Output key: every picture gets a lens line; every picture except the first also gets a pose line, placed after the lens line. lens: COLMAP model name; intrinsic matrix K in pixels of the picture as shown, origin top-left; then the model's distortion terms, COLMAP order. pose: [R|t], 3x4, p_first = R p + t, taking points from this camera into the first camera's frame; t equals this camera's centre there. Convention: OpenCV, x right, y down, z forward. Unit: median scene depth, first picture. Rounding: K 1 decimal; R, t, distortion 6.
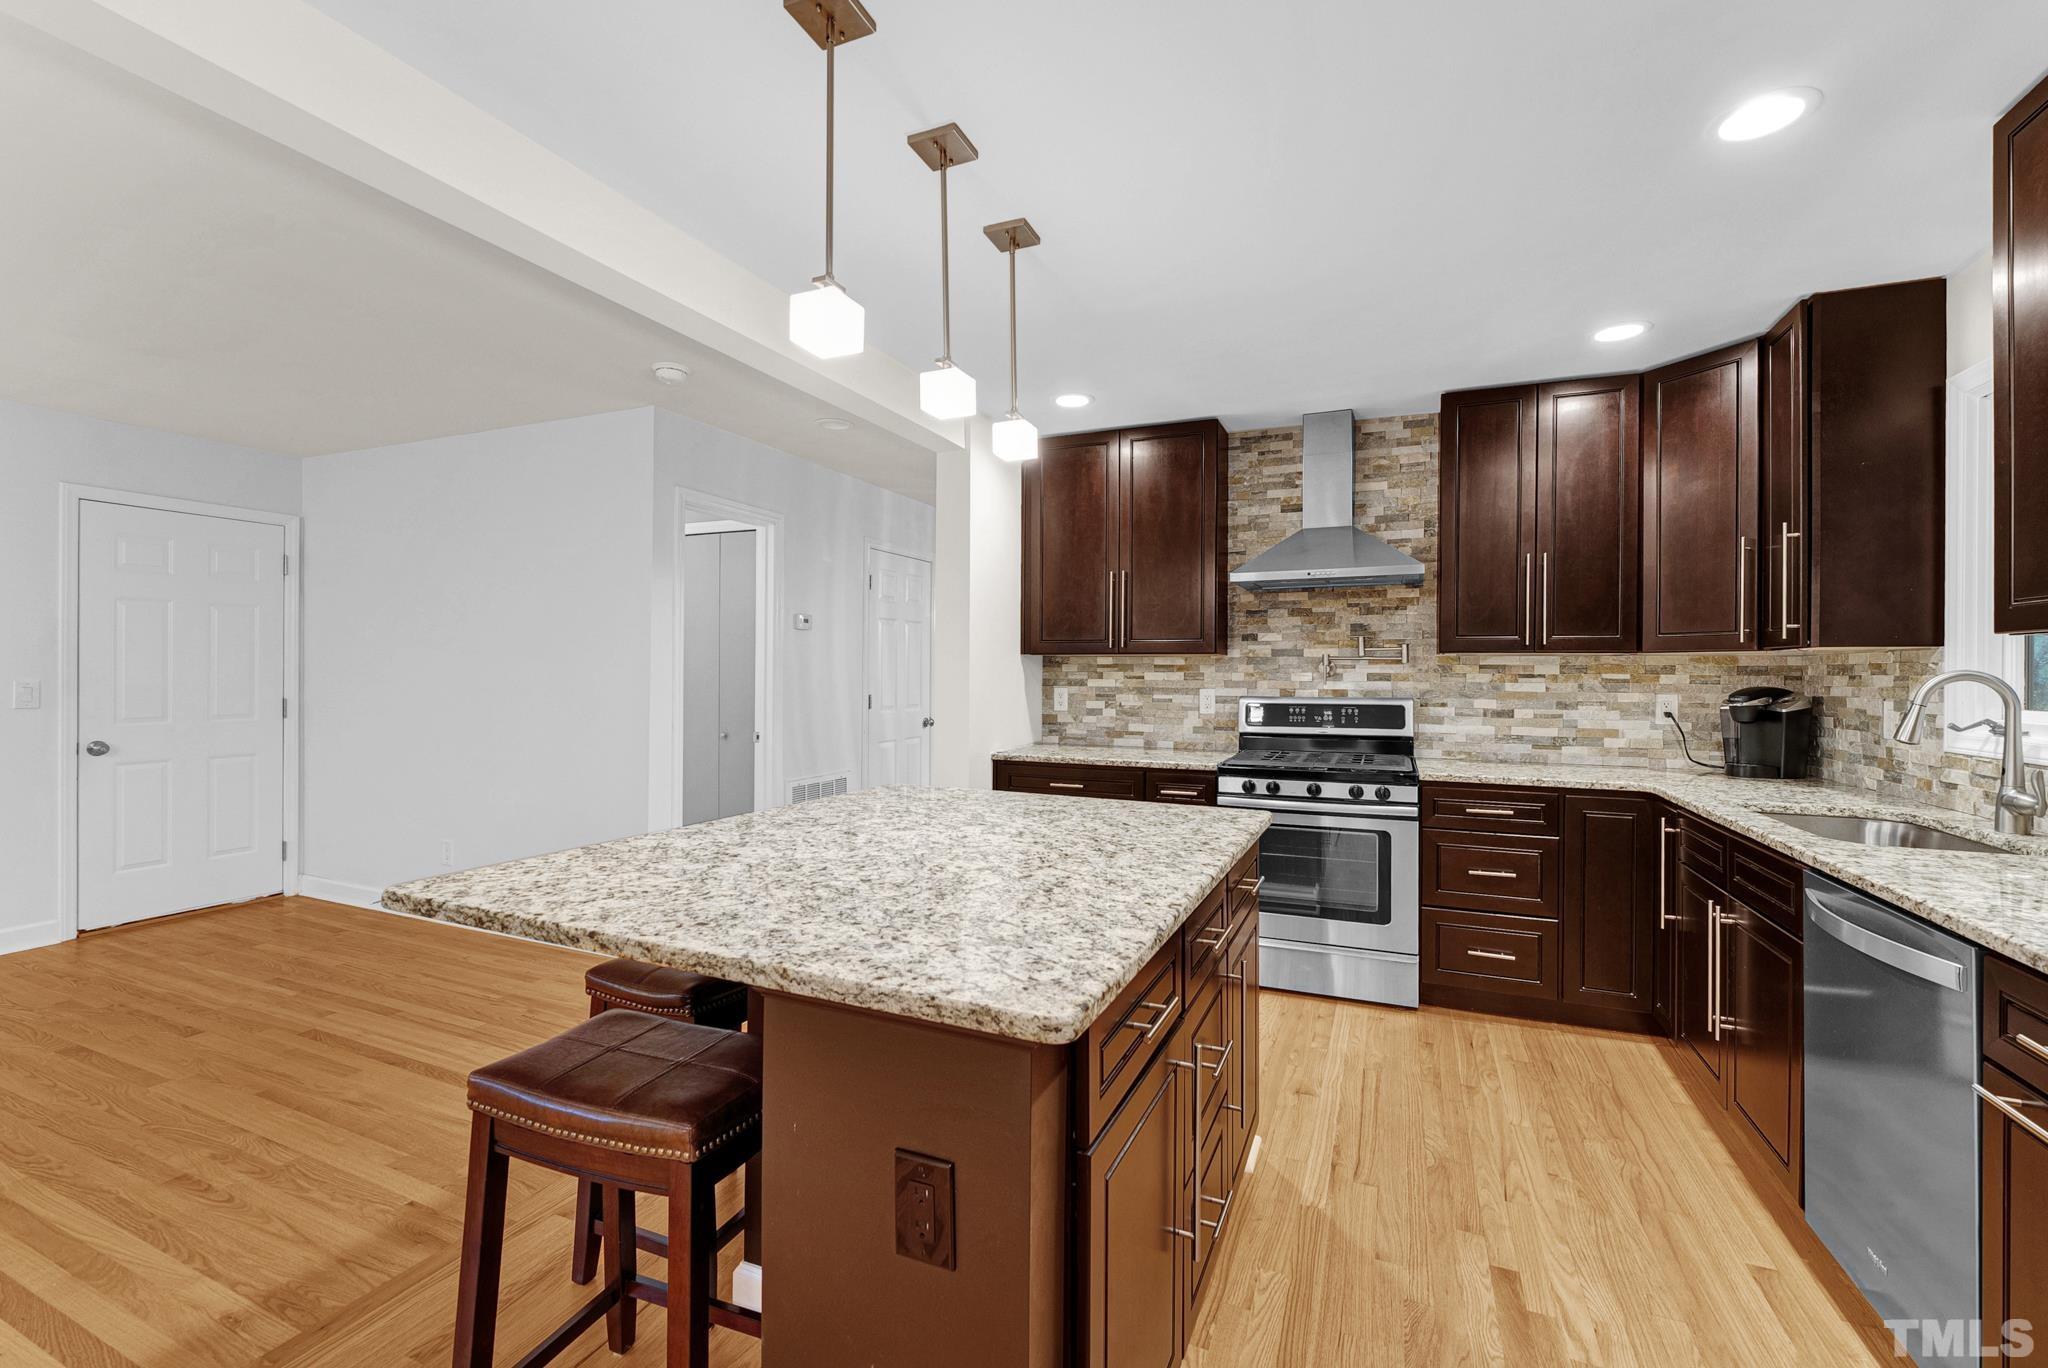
lens RADIAL K [[861.8, 0, 1025.5], [0, 861.8, 675.6], [0, 0, 1]] dist [-0.003232, -0.000149]
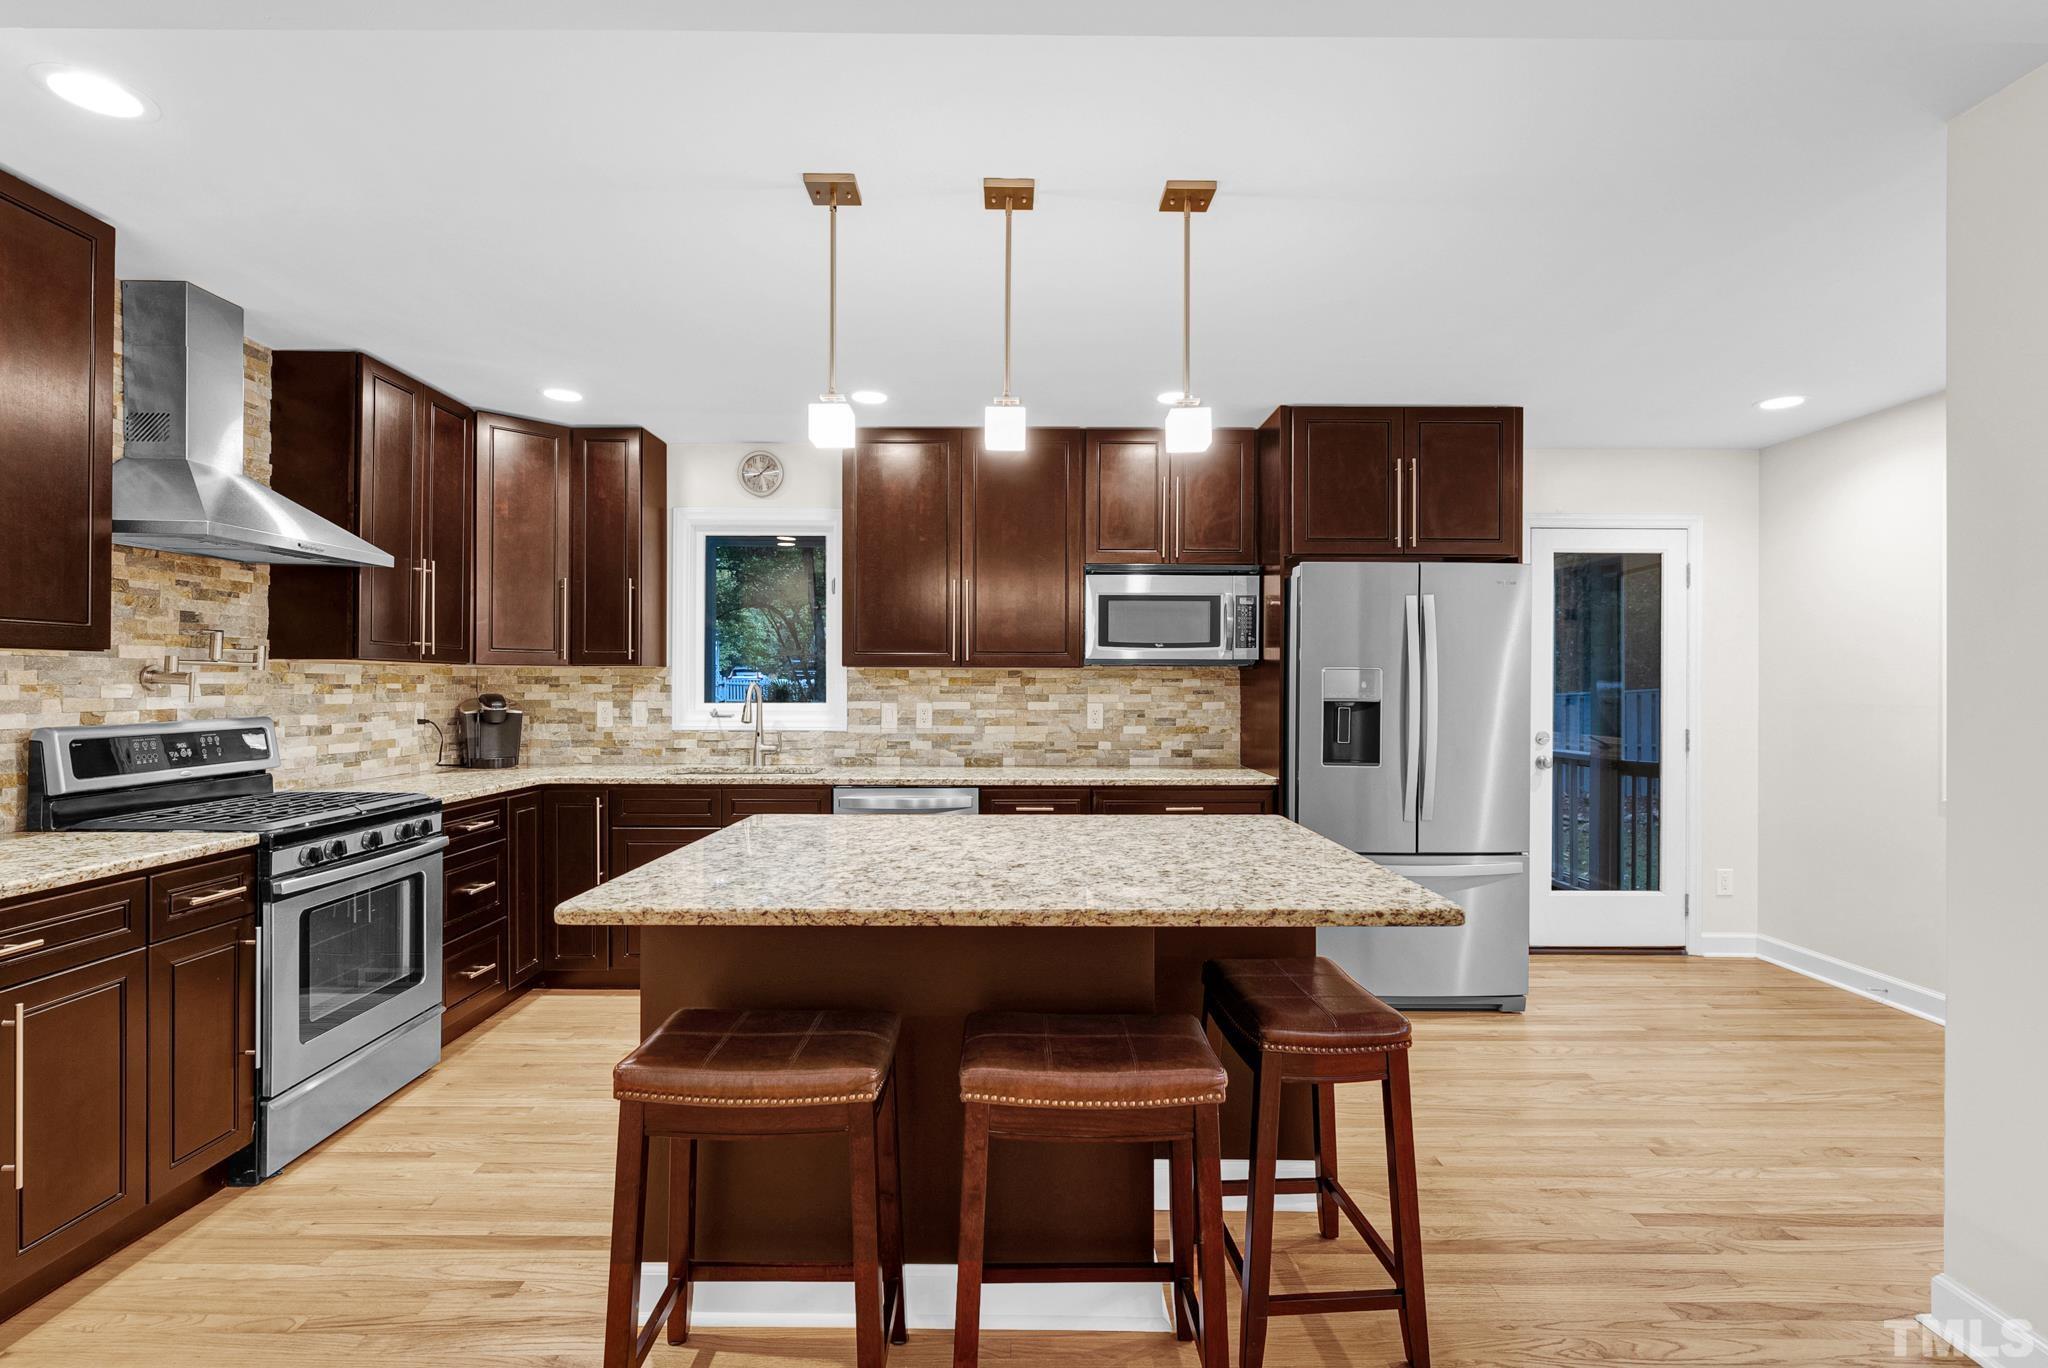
lens RADIAL K [[962.3, 0, 1024.0], [0, 962.3, 684.0], [0, 0, 1]] dist [-0.000877, -0.000134]
pose [[-0.399814, -0.006866, 0.916570, -0.590053], [-0.001359, 0.999975, 0.006898, -0.009476], [-0.916595, 0.001513, -0.399814, 0.722639]]
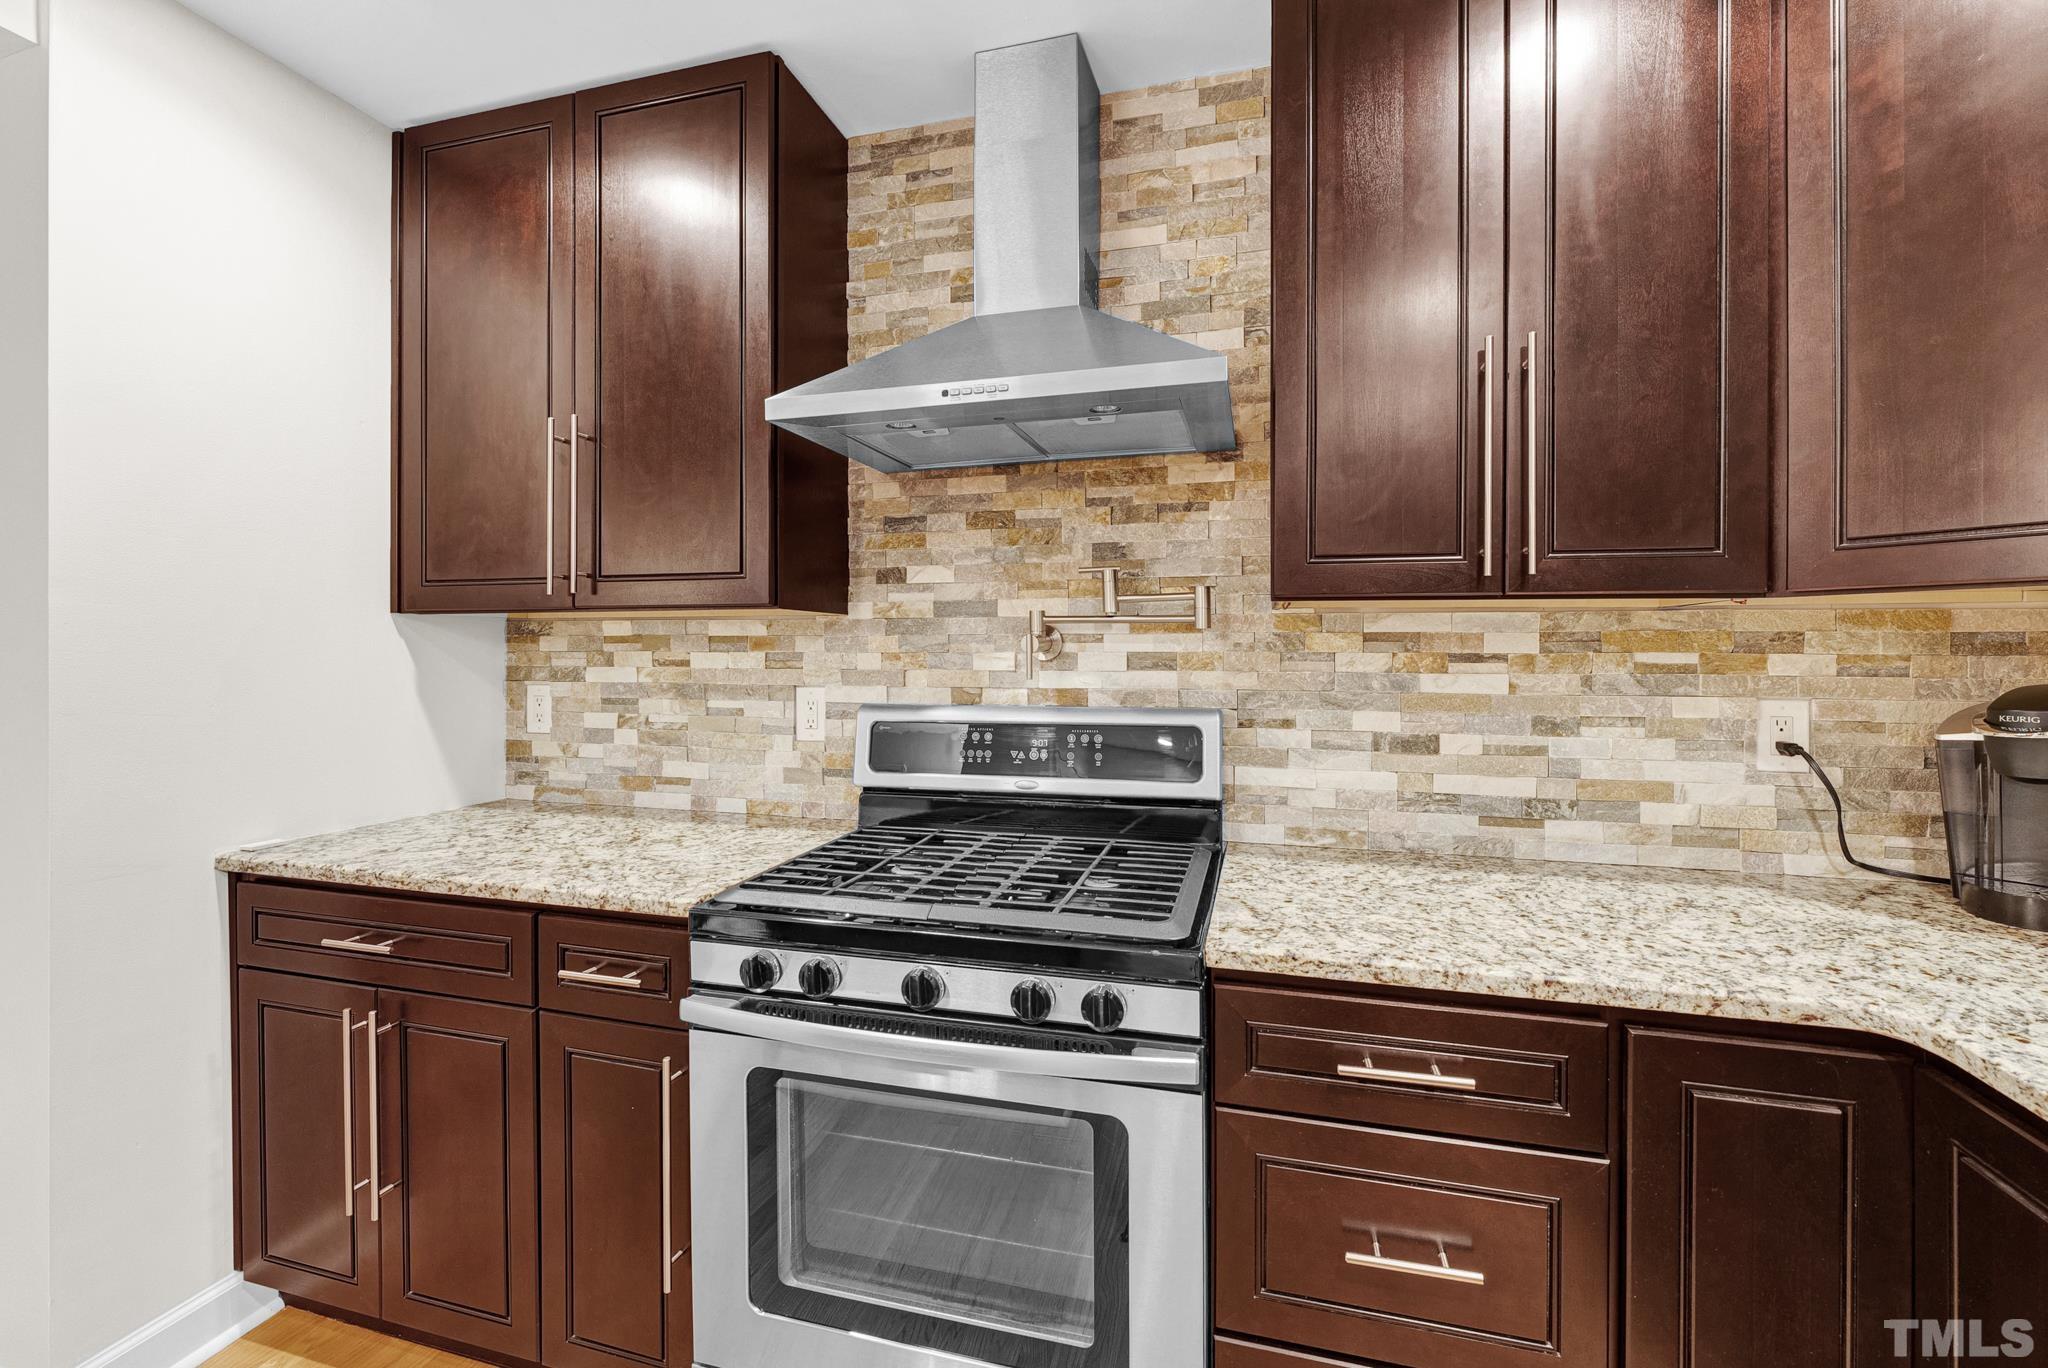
lens RADIAL K [[856.2, 0, 1030.4], [0, 856.2, 652.8], [0, 0, 1]] dist [-0.006283, -0.000194]
pose [[0.991328, -0.002795, 0.131378, 0.296032], [0.003401, 0.999985, -0.004391, -0.000869], [-0.131363, 0.004799, 0.991323, 0.579409]]
